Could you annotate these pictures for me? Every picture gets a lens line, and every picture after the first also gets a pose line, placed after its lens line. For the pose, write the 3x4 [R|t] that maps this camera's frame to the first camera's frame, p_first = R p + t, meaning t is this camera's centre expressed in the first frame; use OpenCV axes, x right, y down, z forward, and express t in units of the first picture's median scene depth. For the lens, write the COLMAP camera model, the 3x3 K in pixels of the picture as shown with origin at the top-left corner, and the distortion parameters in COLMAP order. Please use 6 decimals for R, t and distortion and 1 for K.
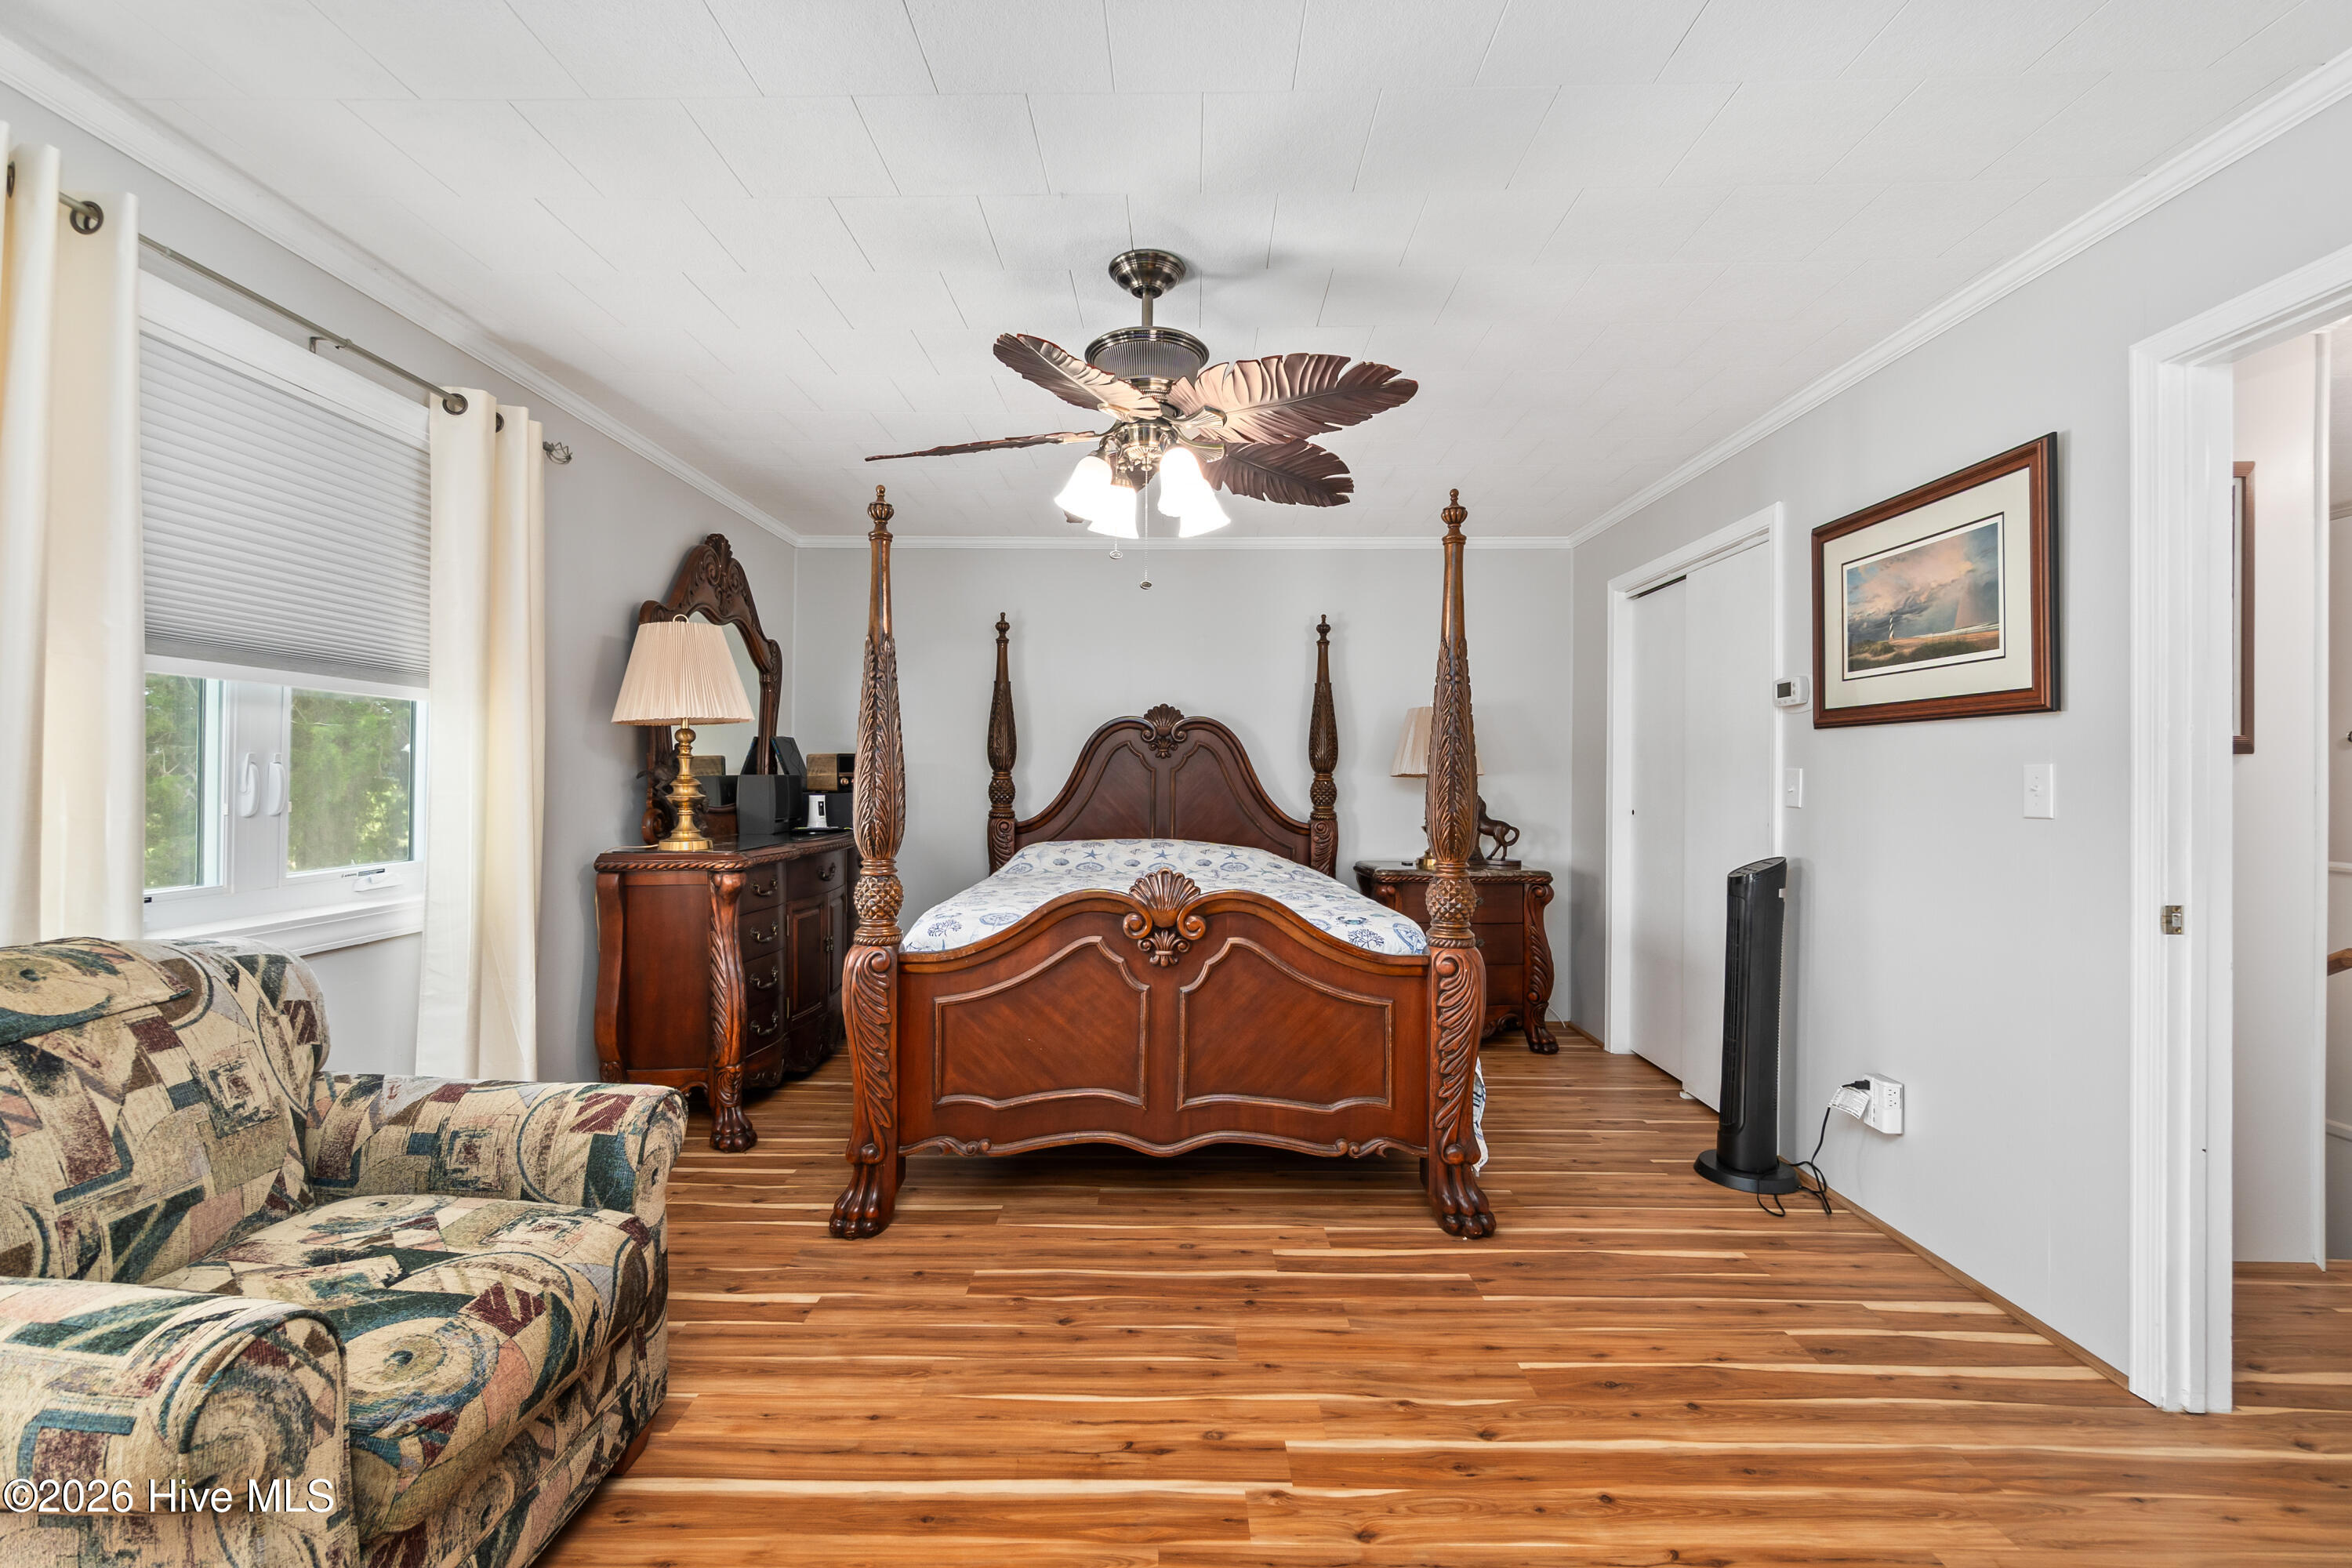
lens RADIAL K [[1003.2, 0, 1168.2], [0, 1003.2, 779.1], [0, 0, 1]] dist [-0.004906, 0.000185]
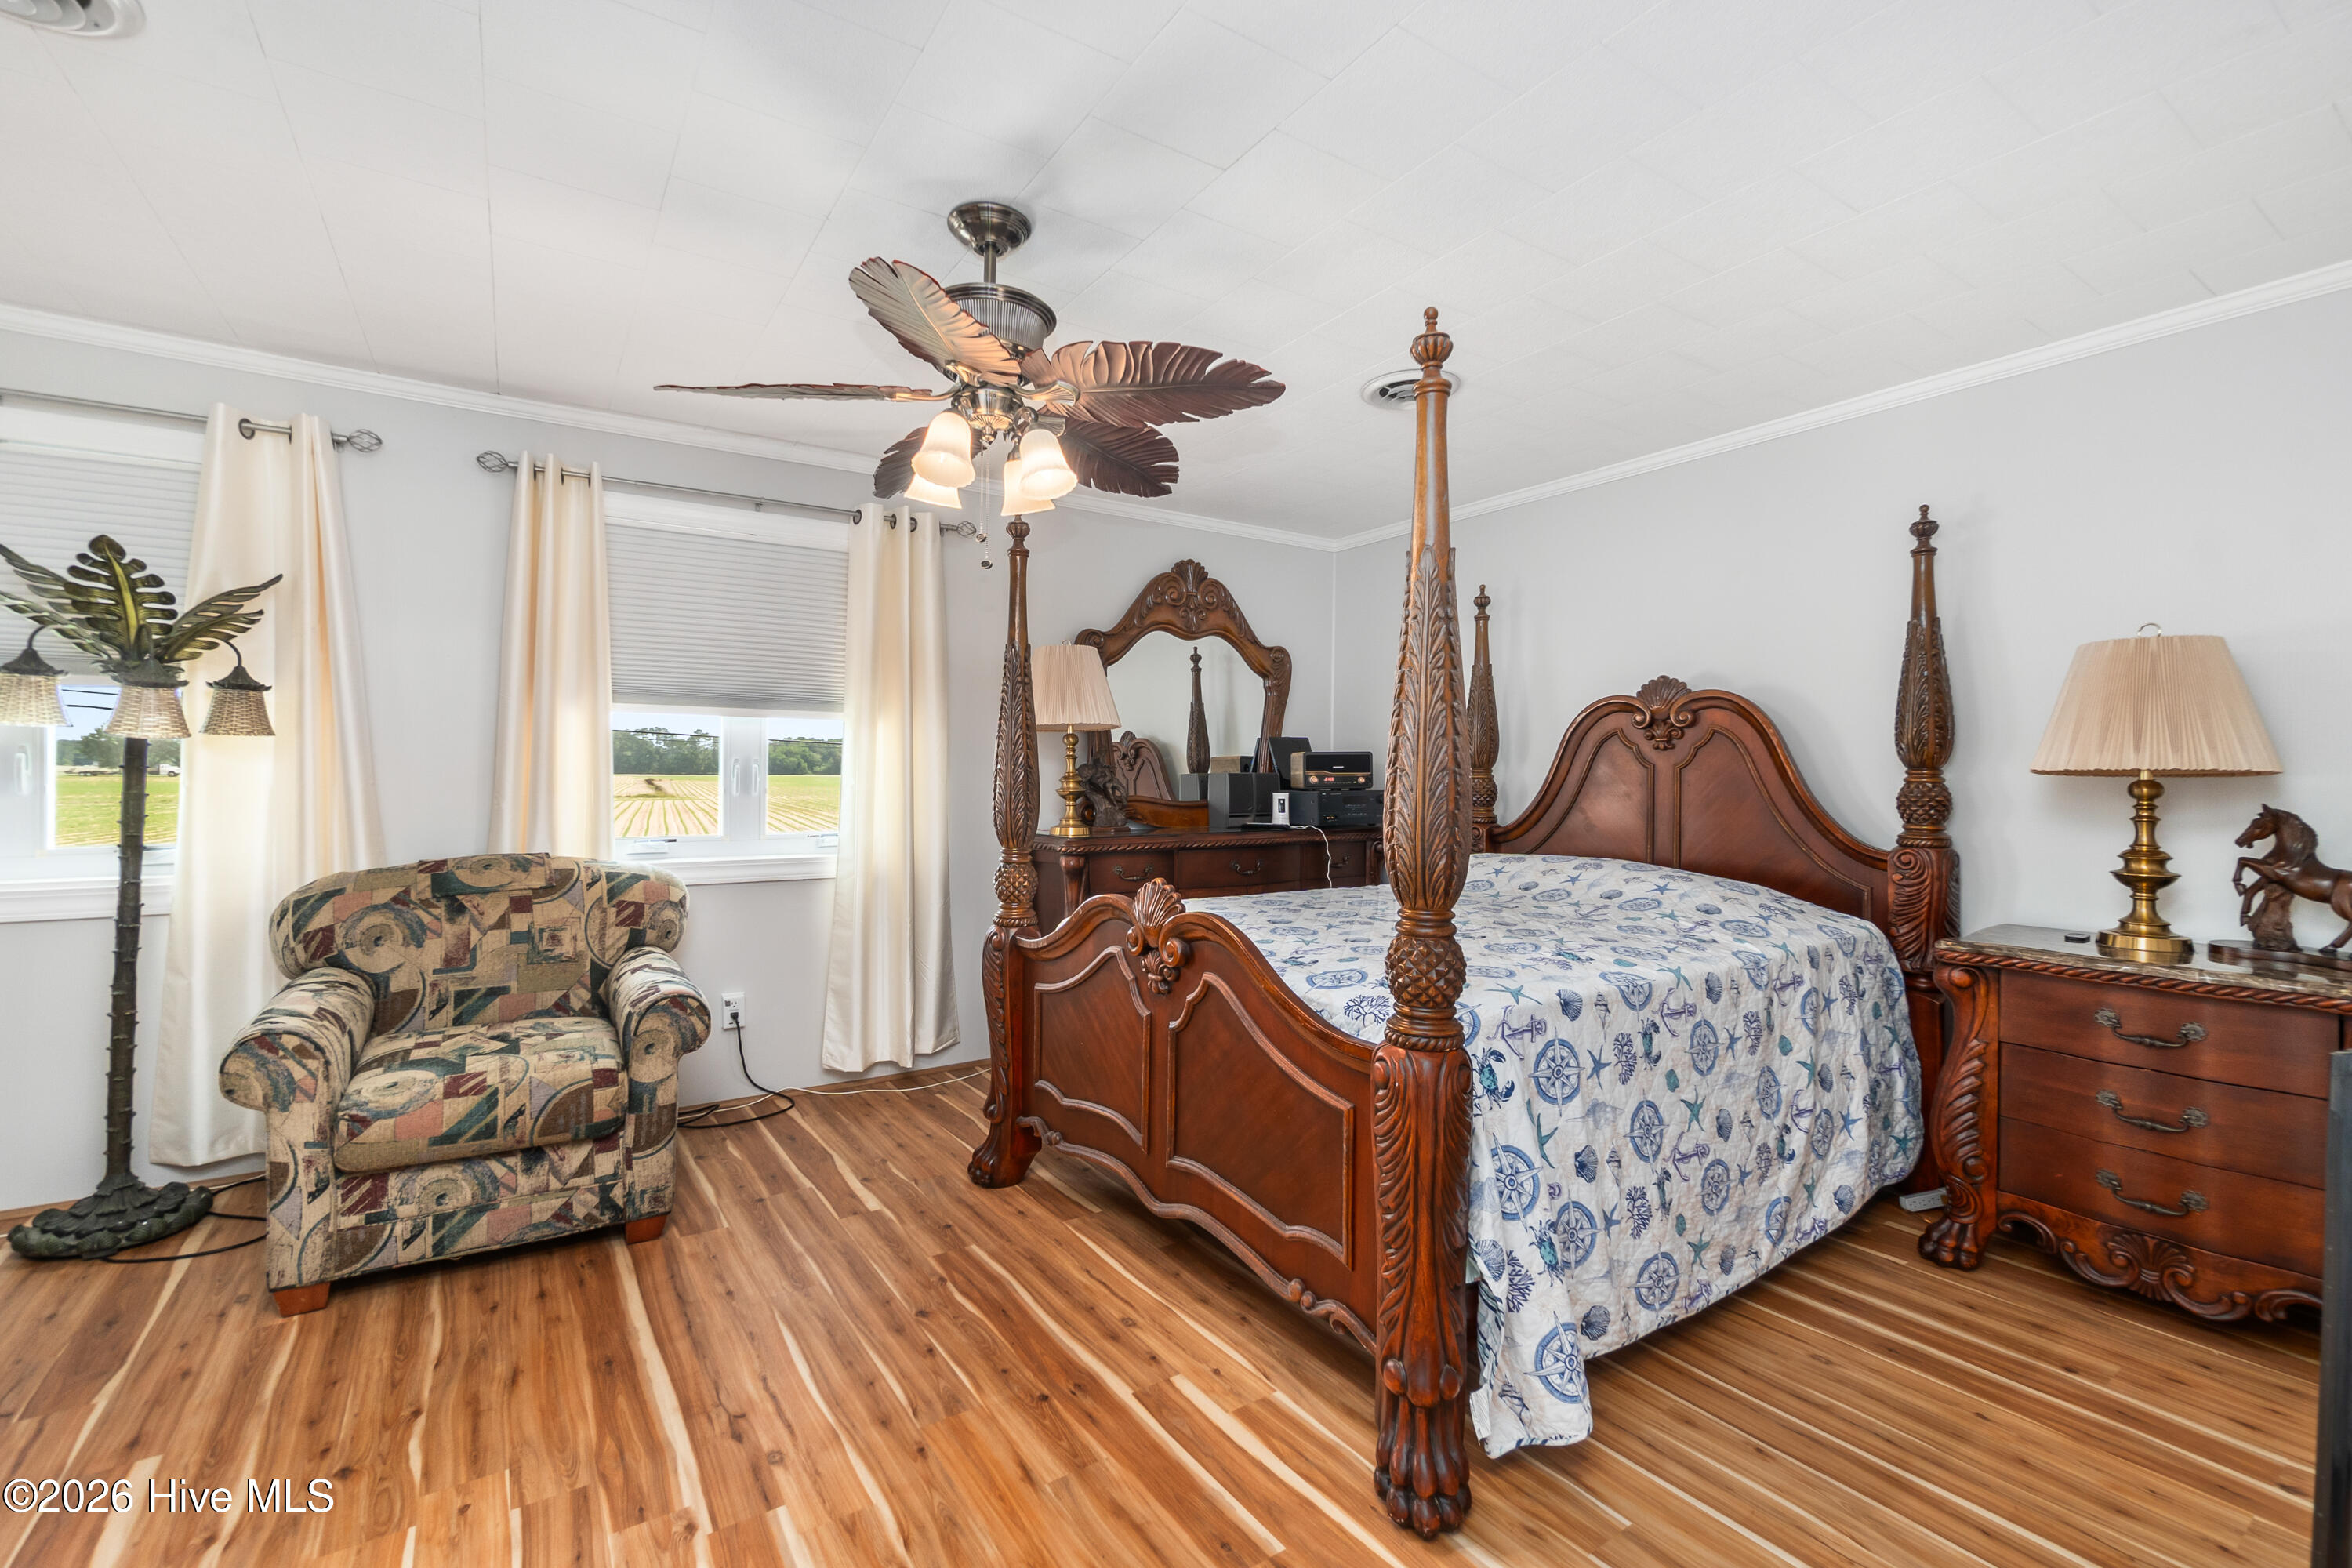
lens RADIAL K [[1003.2, 0, 1162.2], [0, 1003.2, 772.9], [0, 0, 1]] dist [-0.004906, 0.000185]
pose [[0.560687, -0.001228, -0.828027, 0.771831], [-0.005117, 0.999975, -0.004948, 0.002671], [0.828012, 0.007011, 0.560667, 0.564236]]
